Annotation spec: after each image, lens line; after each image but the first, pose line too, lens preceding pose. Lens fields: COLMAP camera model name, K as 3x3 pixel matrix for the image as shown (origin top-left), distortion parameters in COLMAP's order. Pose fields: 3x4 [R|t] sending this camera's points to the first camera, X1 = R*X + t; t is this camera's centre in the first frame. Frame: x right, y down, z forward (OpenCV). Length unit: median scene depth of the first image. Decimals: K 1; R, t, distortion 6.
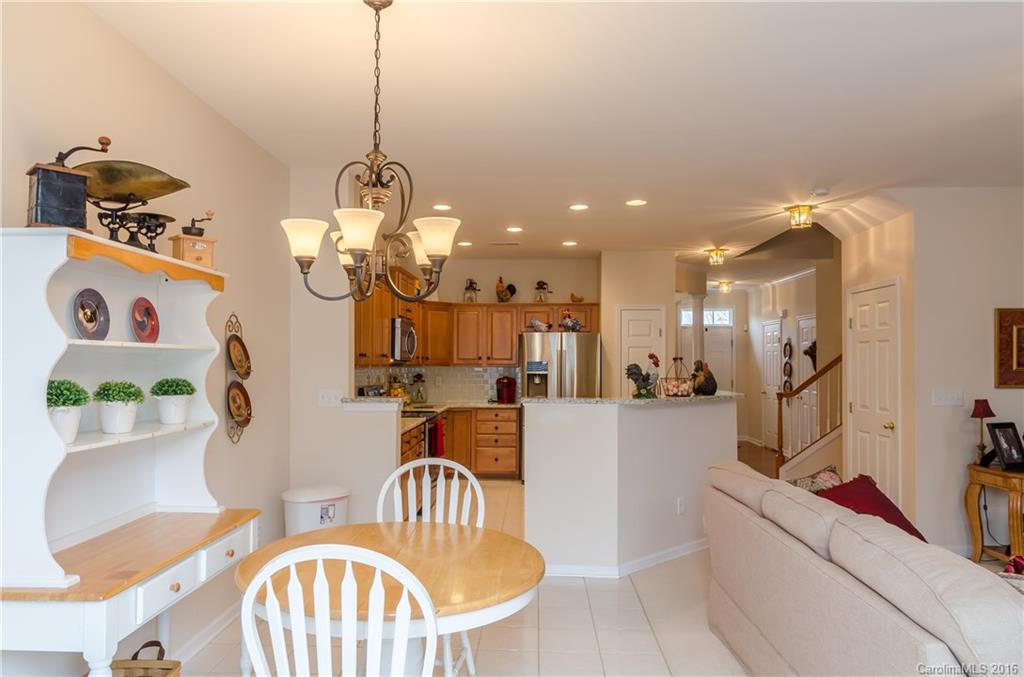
lens RADIAL K [[683.3, 0, 503.1], [0, 683.3, 351.0], [0, 0, 1]] dist [0.001426, 0.000899]
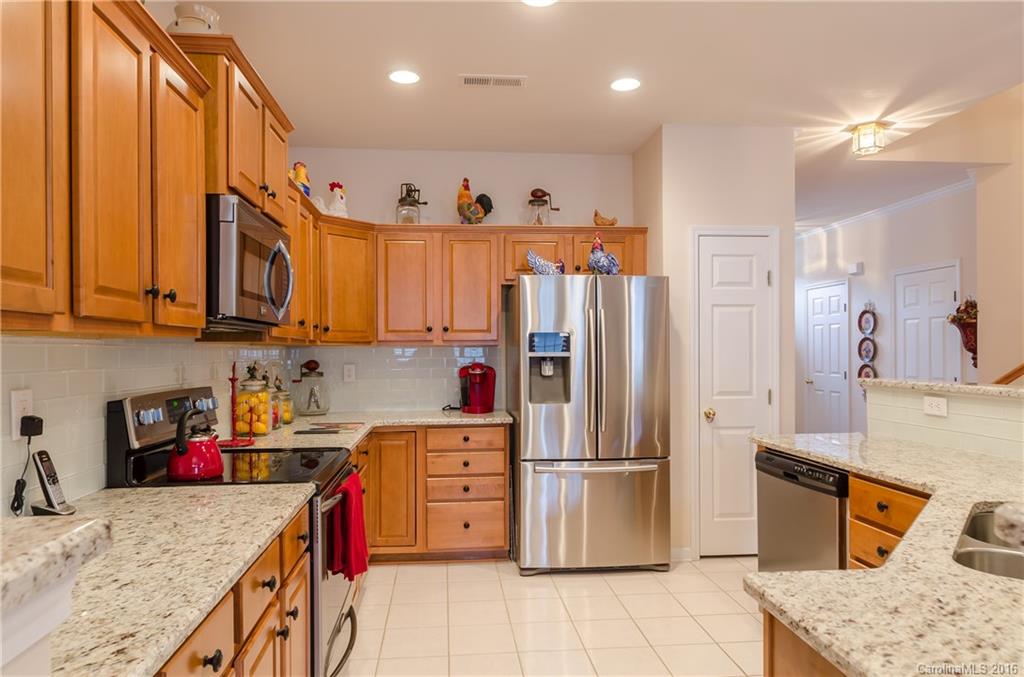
lens RADIAL K [[656.7, 0, 503.6], [0, 656.7, 348.1], [0, 0, 1]] dist [0.004038, -0.001117]
pose [[0.990088, -0.009210, 0.140146, -0.050057], [0.007636, 0.999902, 0.011762, 0.020231], [-0.140241, -0.010575, 0.990061, 0.508424]]
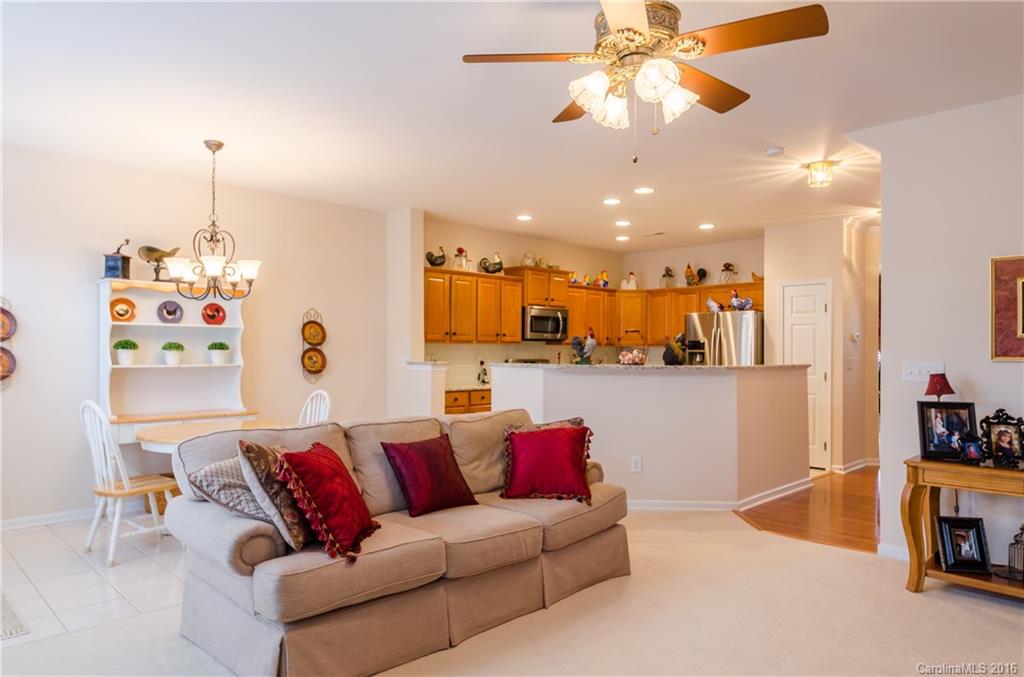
lens RADIAL K [[656.7, 0, 503.6], [0, 656.7, 348.1], [0, 0, 1]] dist [0.004038, -0.001117]
pose [[0.734955, -0.002935, -0.678110, 0.506384], [0.008412, 0.999953, 0.004789, 0.019401], [0.678064, -0.009224, 0.734945, 0.046312]]
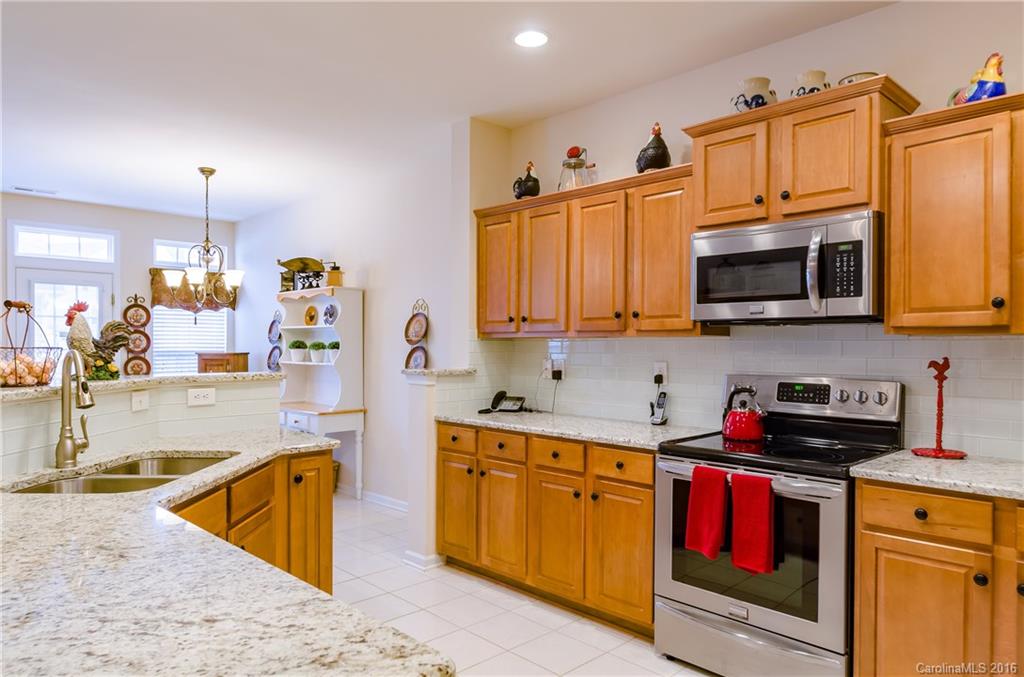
lens RADIAL K [[666.7, 0, 512.0], [0, 666.7, 338.5], [0, 0, 1]] dist [0.005675, 0.001025]
pose [[-0.689695, -0.015687, -0.723930, 0.213619], [0.003905, 0.999670, -0.025383, 0.029402], [0.724089, -0.020334, -0.689407, 0.956565]]
